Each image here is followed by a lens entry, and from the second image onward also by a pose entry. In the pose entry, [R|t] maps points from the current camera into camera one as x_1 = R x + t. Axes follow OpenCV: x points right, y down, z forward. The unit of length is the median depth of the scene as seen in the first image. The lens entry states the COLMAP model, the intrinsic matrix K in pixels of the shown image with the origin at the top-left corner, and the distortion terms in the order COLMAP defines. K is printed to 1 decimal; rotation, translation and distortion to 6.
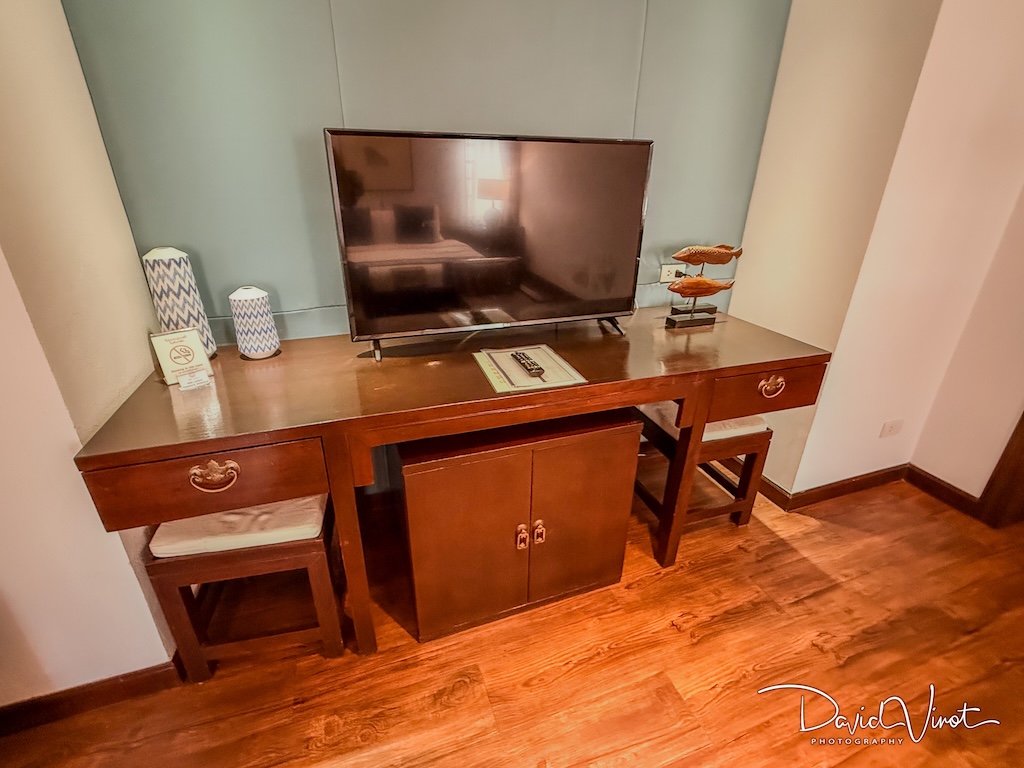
lens RADIAL K [[480.8, 0, 505.4], [0, 480.8, 389.1], [0, 0, 1]] dist [0.002021, -0.000399]
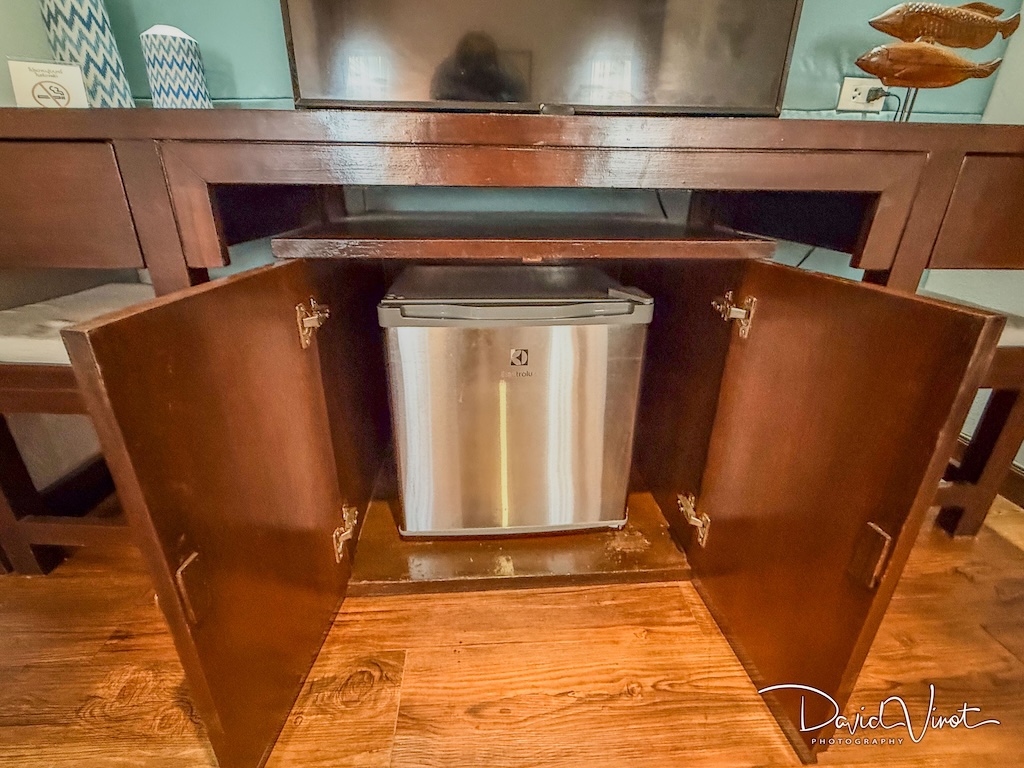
lens RADIAL K [[480.8, 0, 505.4], [0, 480.8, 389.1], [0, 0, 1]] dist [0.002021, -0.000399]
pose [[0.959660, 0.109114, -0.259126, 0.163008], [-0.116890, 0.993035, -0.014746, 0.251283], [0.255712, 0.044441, 0.965731, 0.455341]]
